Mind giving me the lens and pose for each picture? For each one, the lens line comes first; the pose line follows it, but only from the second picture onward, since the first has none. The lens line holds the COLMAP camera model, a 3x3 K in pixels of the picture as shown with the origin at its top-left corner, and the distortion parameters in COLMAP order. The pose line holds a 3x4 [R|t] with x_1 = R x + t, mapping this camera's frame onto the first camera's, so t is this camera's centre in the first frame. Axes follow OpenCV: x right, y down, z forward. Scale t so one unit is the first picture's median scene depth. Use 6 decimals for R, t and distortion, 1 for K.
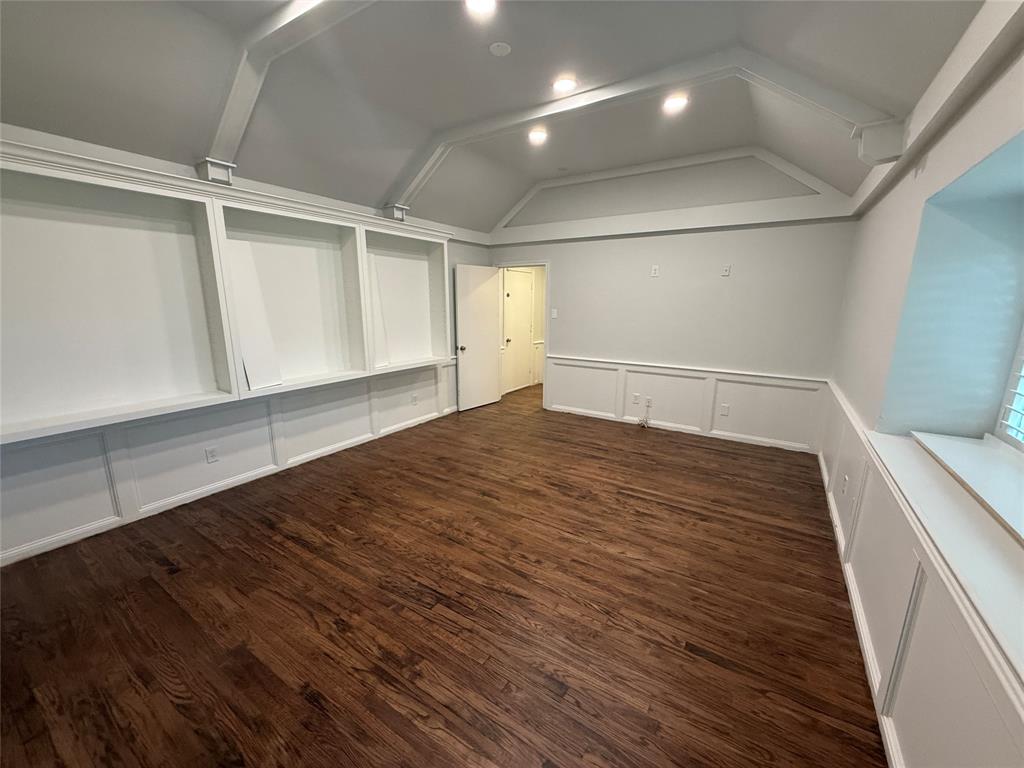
lens RADIAL K [[409.1, 0, 512.6], [0, 409.1, 387.7], [0, 0, 1]] dist [0.001485, 0.000054]
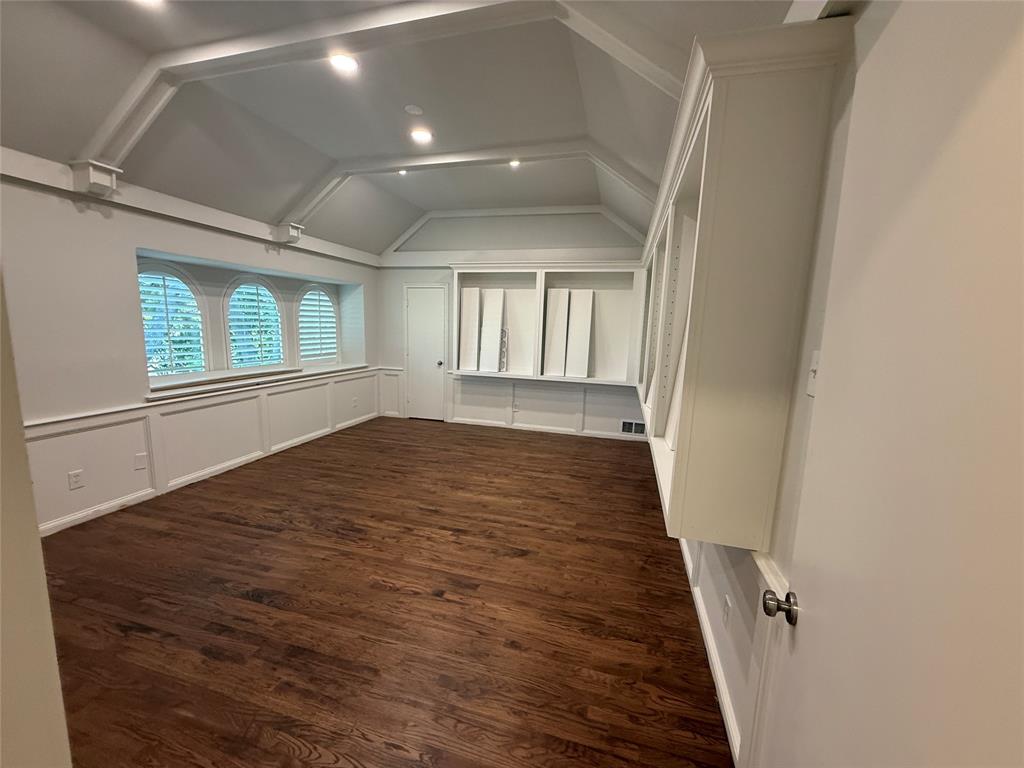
lens RADIAL K [[409.1, 0, 509.0], [0, 409.1, 386.1], [0, 0, 1]] dist [0.001485, 0.000054]
pose [[-0.955739, 0.012454, -0.293951, 0.049145], [-0.092123, 0.936196, 0.339191, -0.381811], [0.279420, 0.351258, -0.893612, 1.851406]]
